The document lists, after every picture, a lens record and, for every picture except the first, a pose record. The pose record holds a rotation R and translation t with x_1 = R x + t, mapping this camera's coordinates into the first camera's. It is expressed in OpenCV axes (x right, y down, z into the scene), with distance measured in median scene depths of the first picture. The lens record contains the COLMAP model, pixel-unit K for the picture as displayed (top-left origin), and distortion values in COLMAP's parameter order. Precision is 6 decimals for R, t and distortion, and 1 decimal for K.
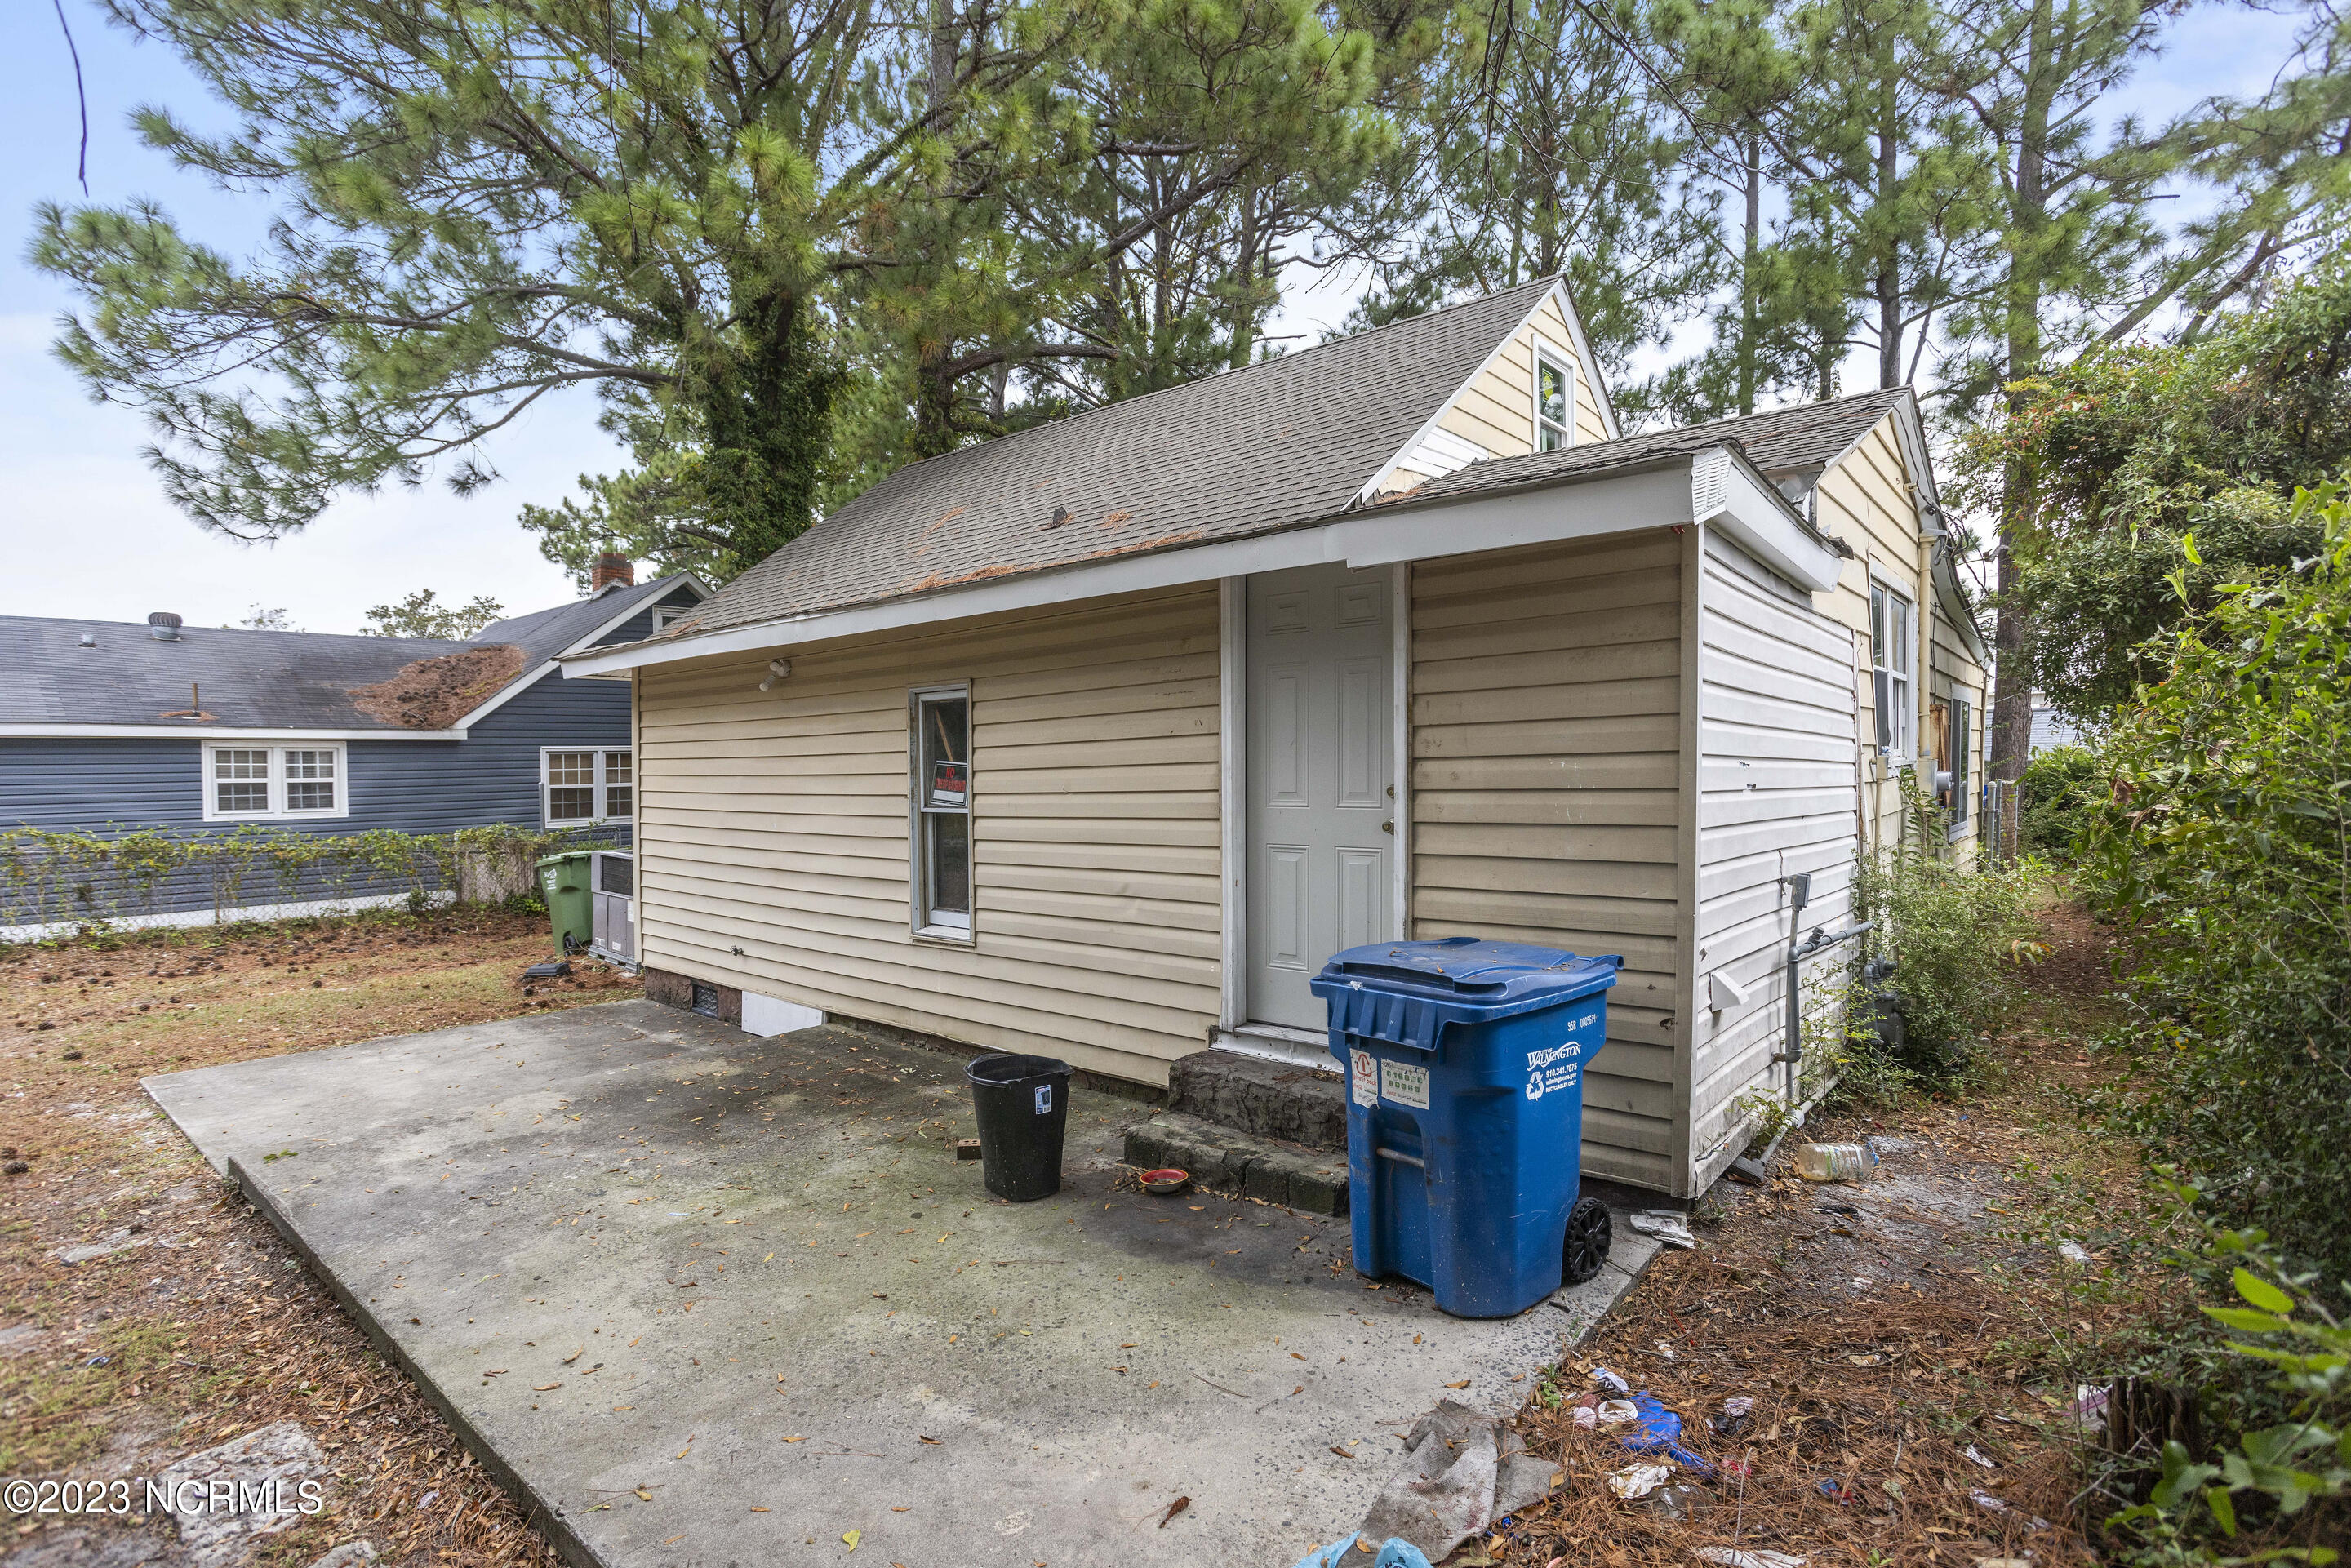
lens RADIAL K [[1120.7, 0, 1175.5], [0, 1120.7, 784.0], [0, 0, 1]] dist [-0.001692, -0.000308]
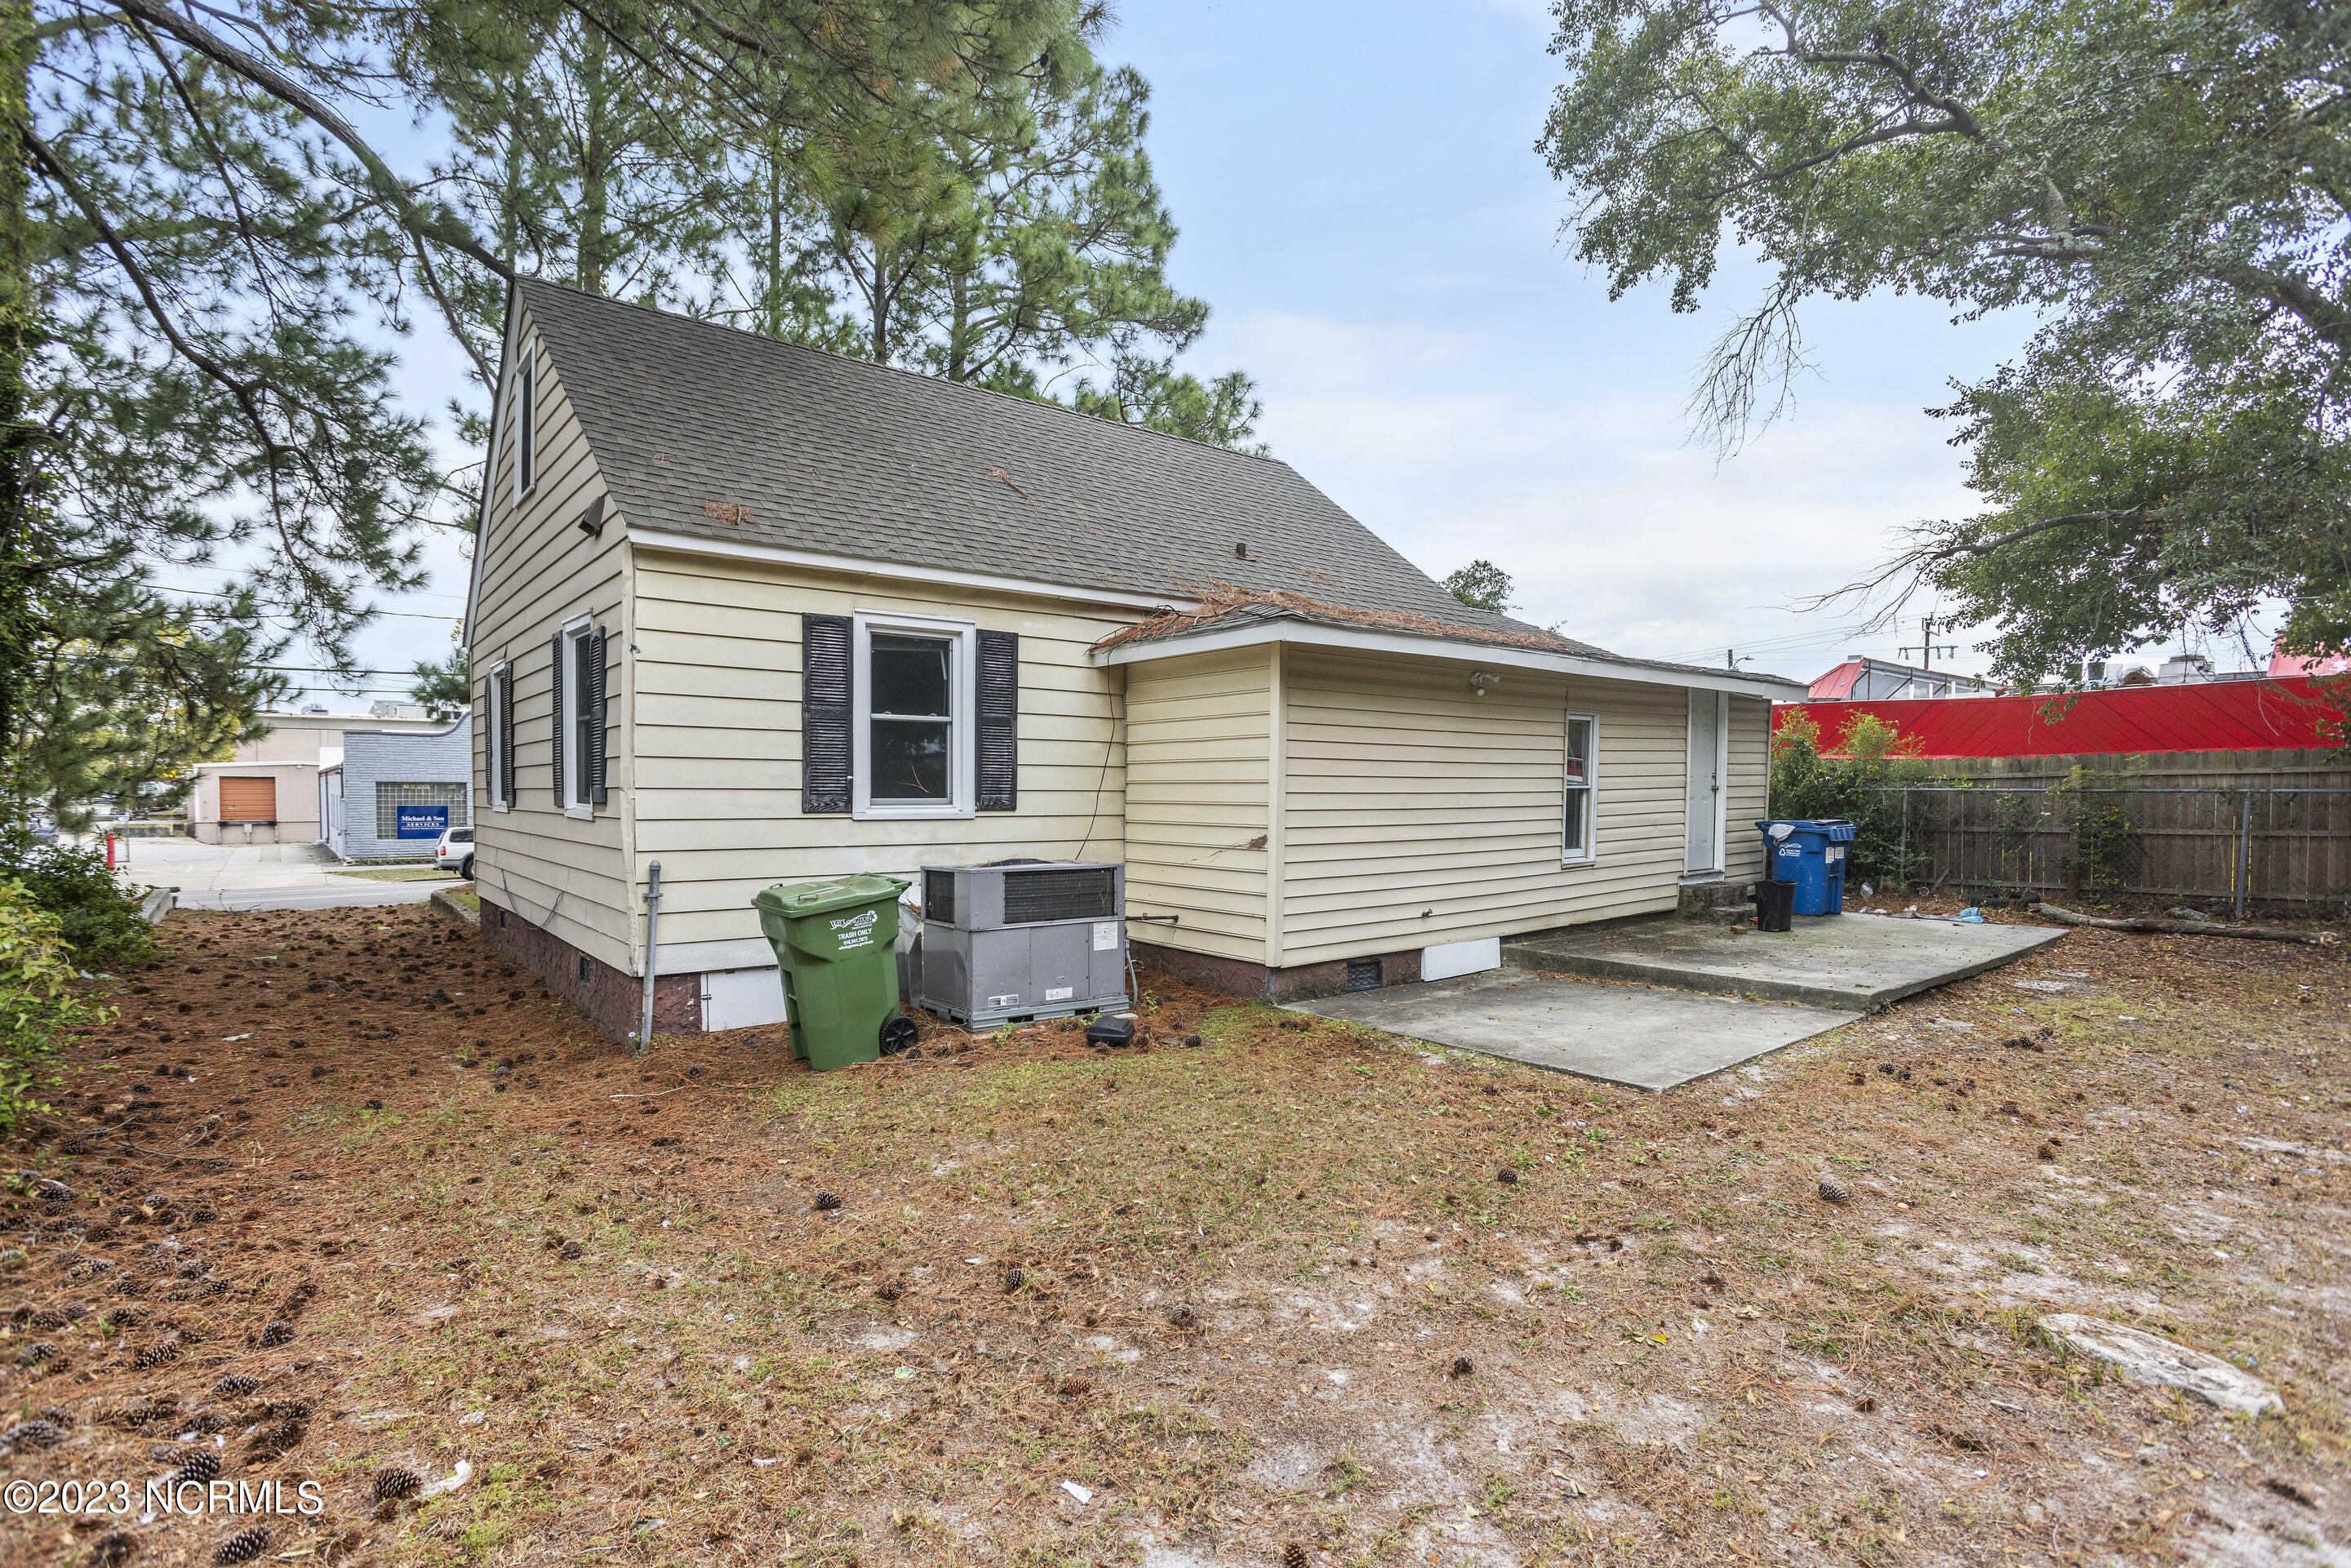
lens RADIAL K [[1120.7, 0, 1175.5], [0, 1120.7, 784.0], [0, 0, 1]] dist [-0.001692, -0.000308]
pose [[0.164930, 0.002105, 0.986303, -1.945711], [0.004066, 0.999988, -0.002814, 0.021451], [-0.986297, 0.004474, 0.164919, 1.314014]]
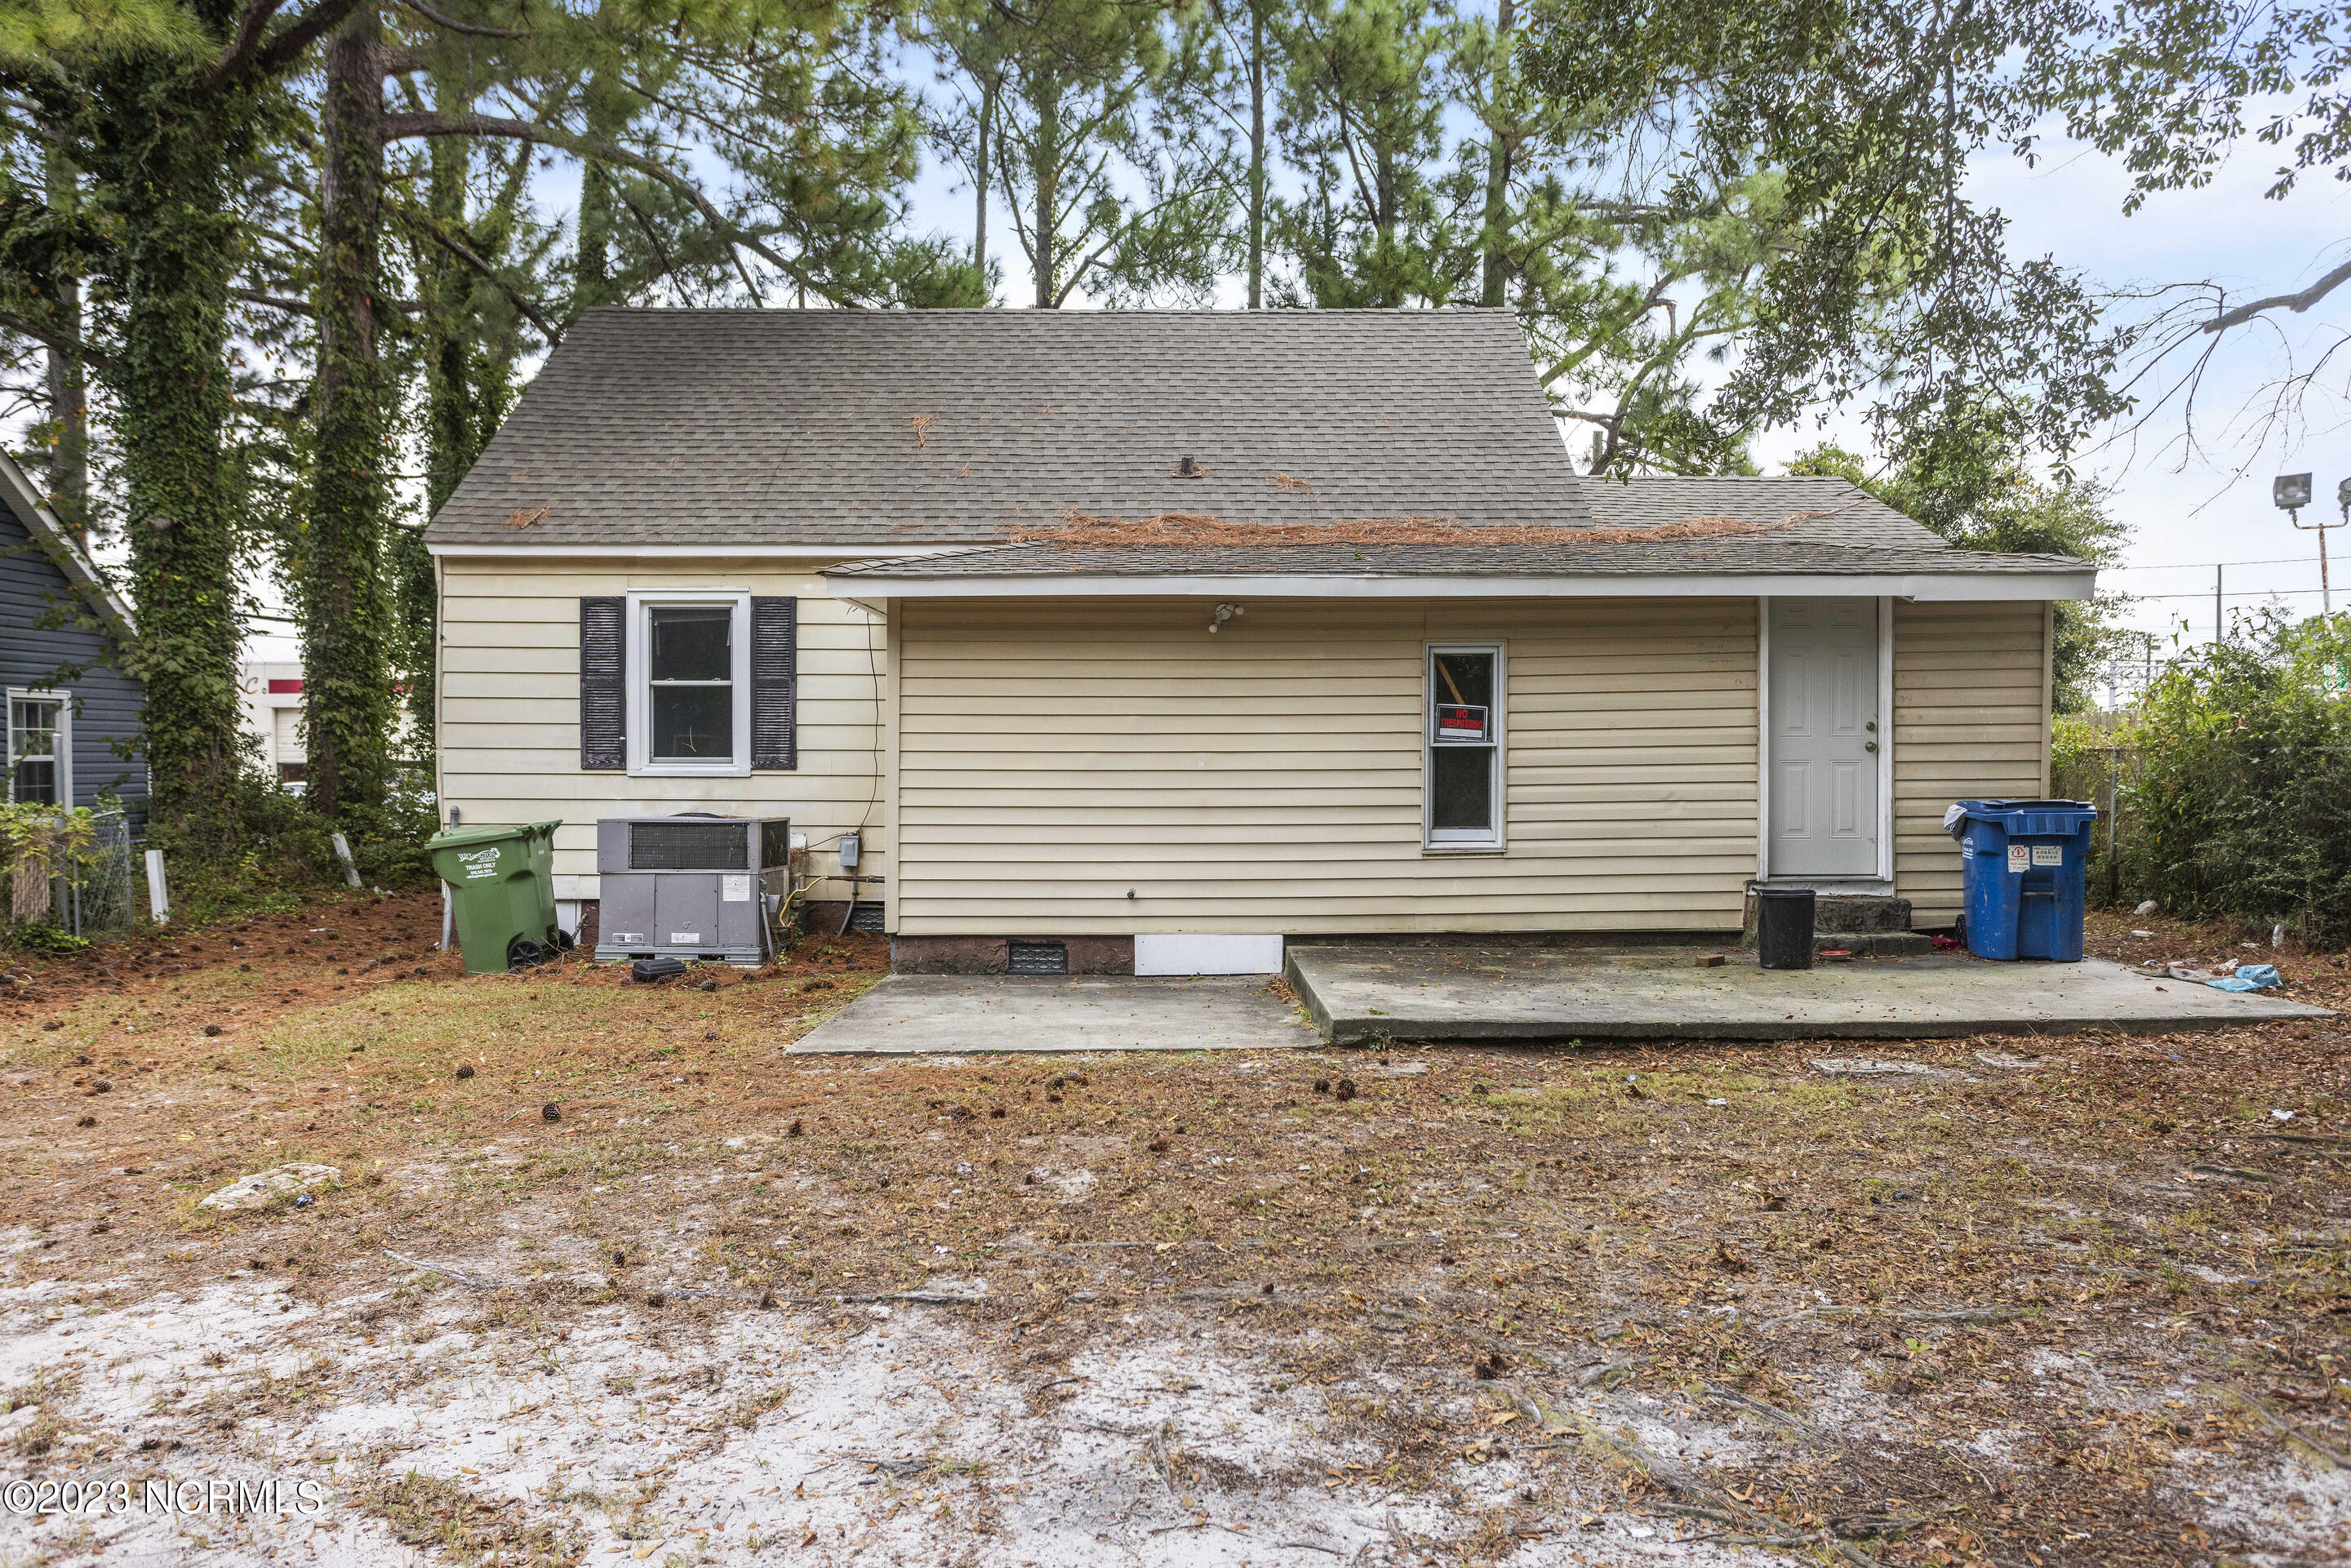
lens RADIAL K [[1535.4, 0, 1176.2], [0, 1535.4, 749.7], [0, 0, 1]] dist [0.041202, 0.000312]
pose [[0.742440, 0.002566, 0.669908, -1.559672], [0.003469, 0.999965, -0.007674, 0.040871], [-0.669904, 0.008021, 0.742405, -0.033879]]
